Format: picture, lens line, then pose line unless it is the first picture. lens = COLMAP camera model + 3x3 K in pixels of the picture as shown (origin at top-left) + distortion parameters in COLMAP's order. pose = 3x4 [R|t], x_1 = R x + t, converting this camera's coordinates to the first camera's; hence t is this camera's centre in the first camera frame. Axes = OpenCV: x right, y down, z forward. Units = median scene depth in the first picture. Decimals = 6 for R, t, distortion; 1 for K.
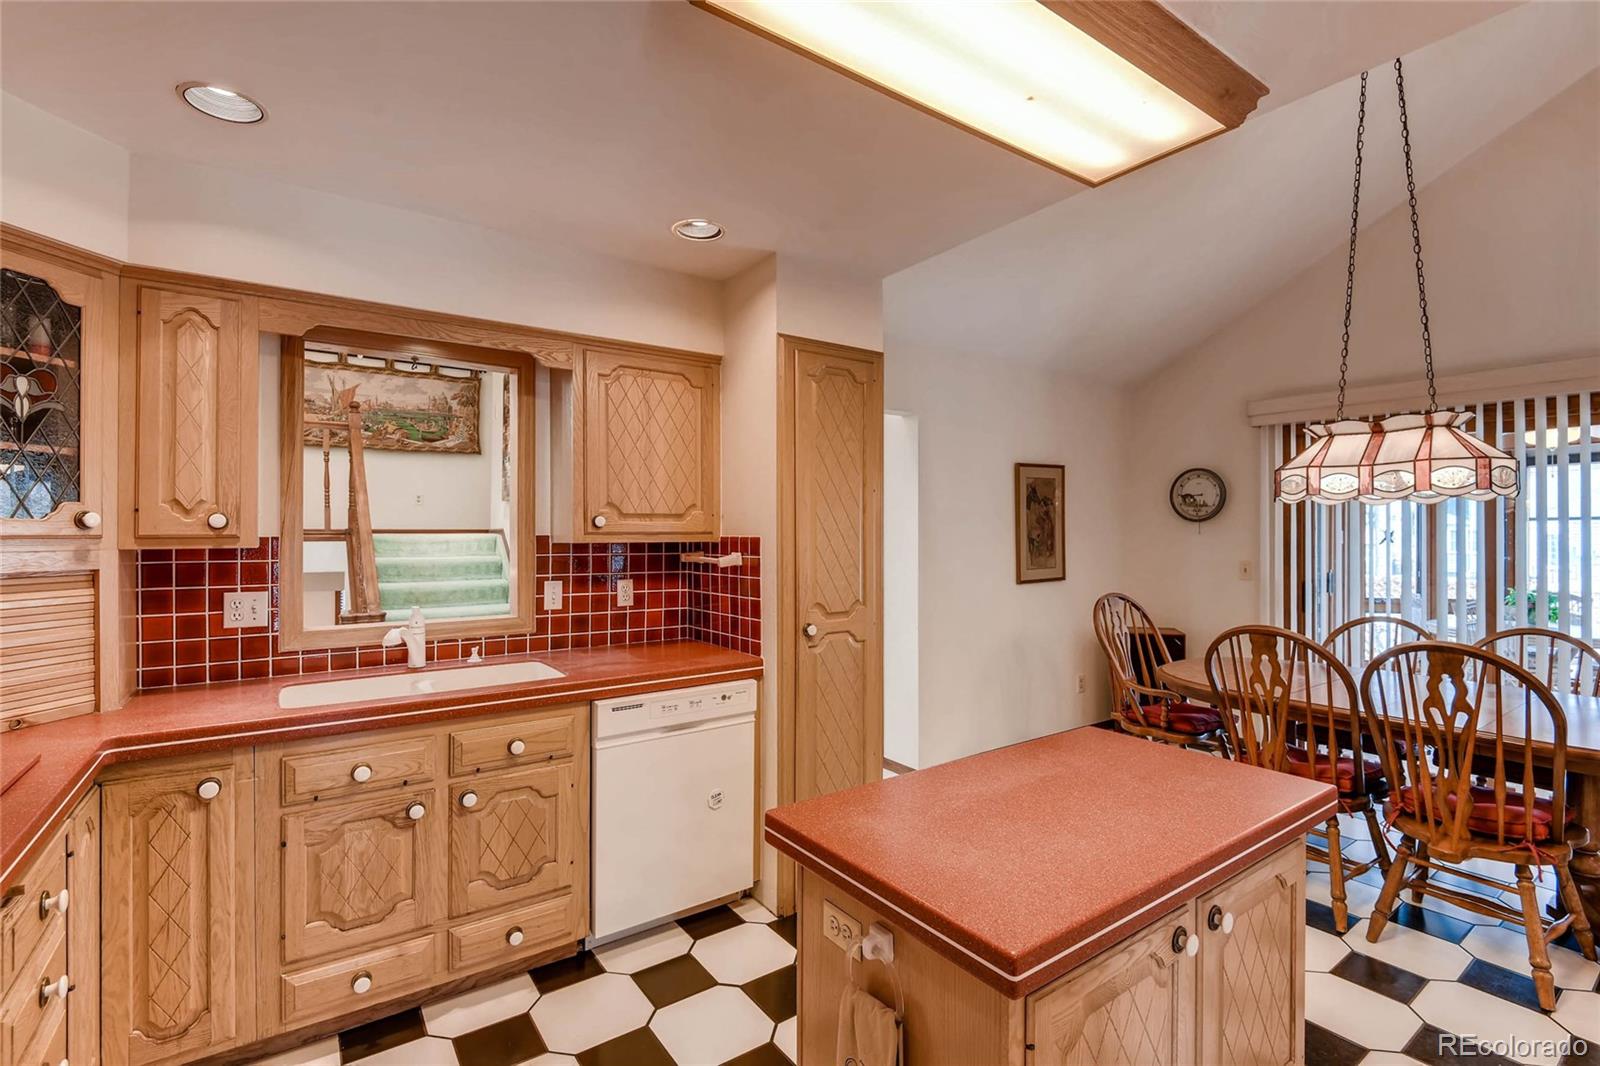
lens RADIAL K [[716.8, 0, 792.5], [0, 716.8, 528.3], [0, 0, 1]] dist [-0.001146, -0.000204]
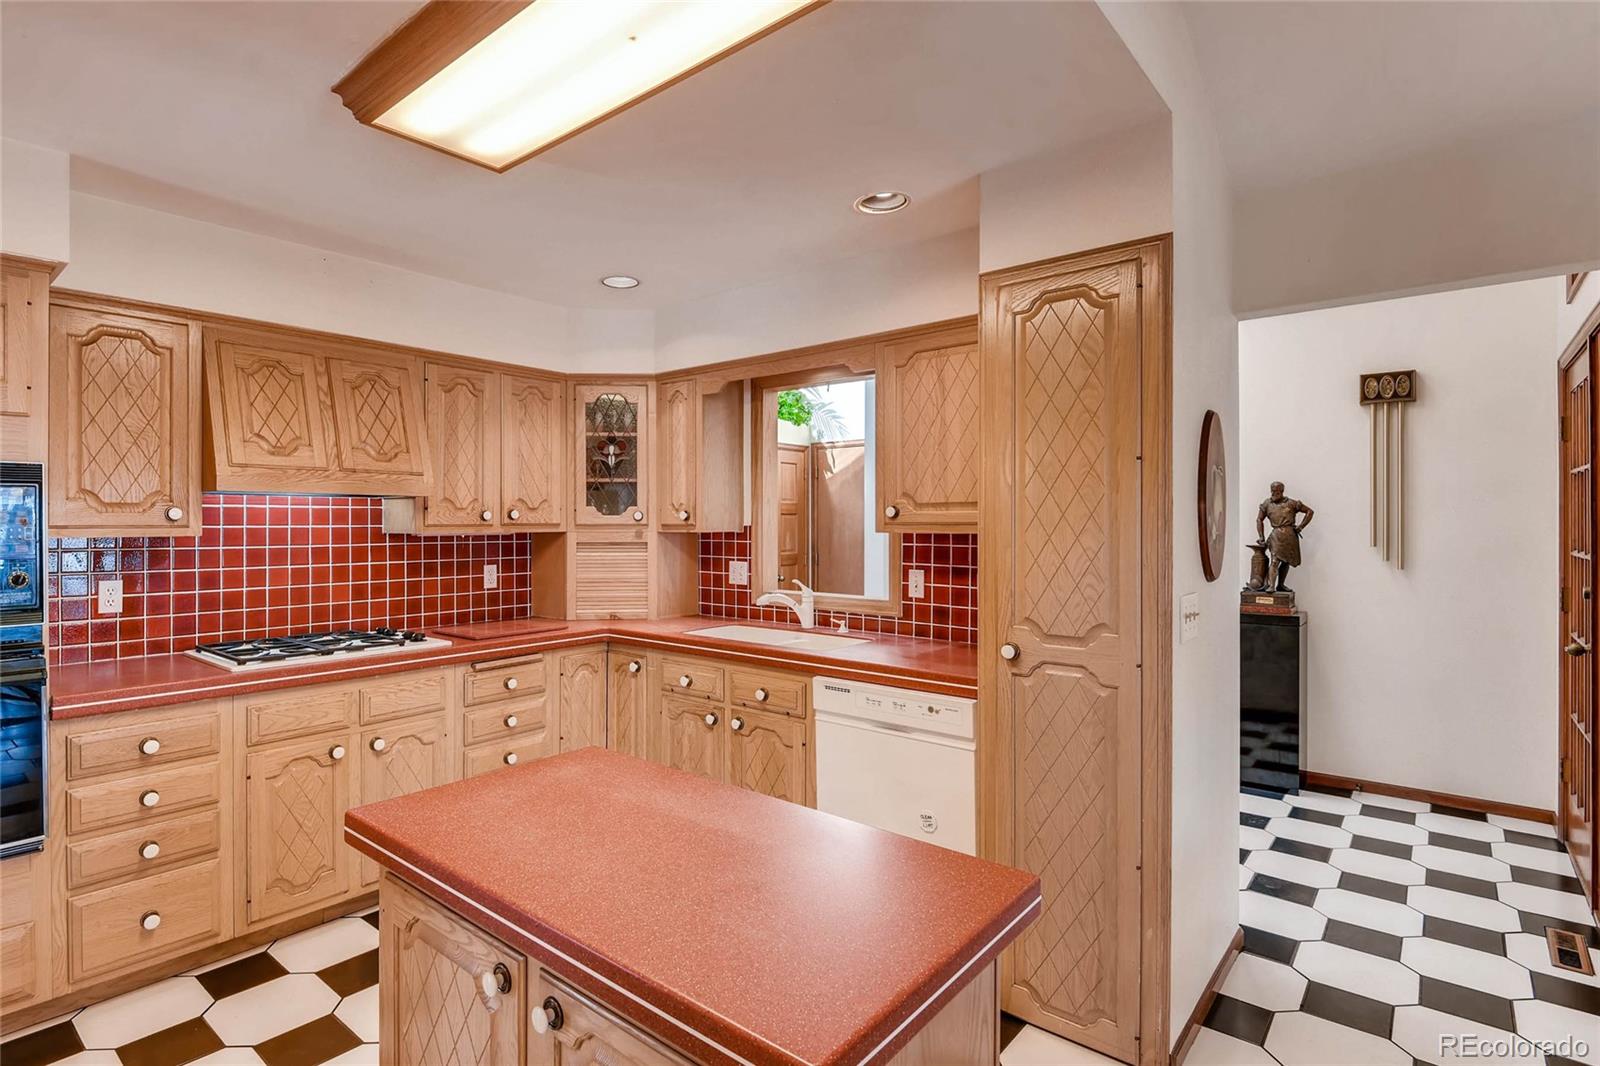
lens RADIAL K [[804.4, 0, 793.7], [0, 804.4, 530.9], [0, 0, 1]] dist [0.000626, 0.000015]
pose [[0.264486, 0.009261, -0.964345, 0.903292], [0.002820, 0.999942, 0.010376, 0.005984], [0.964385, -0.005463, 0.264444, 0.640916]]
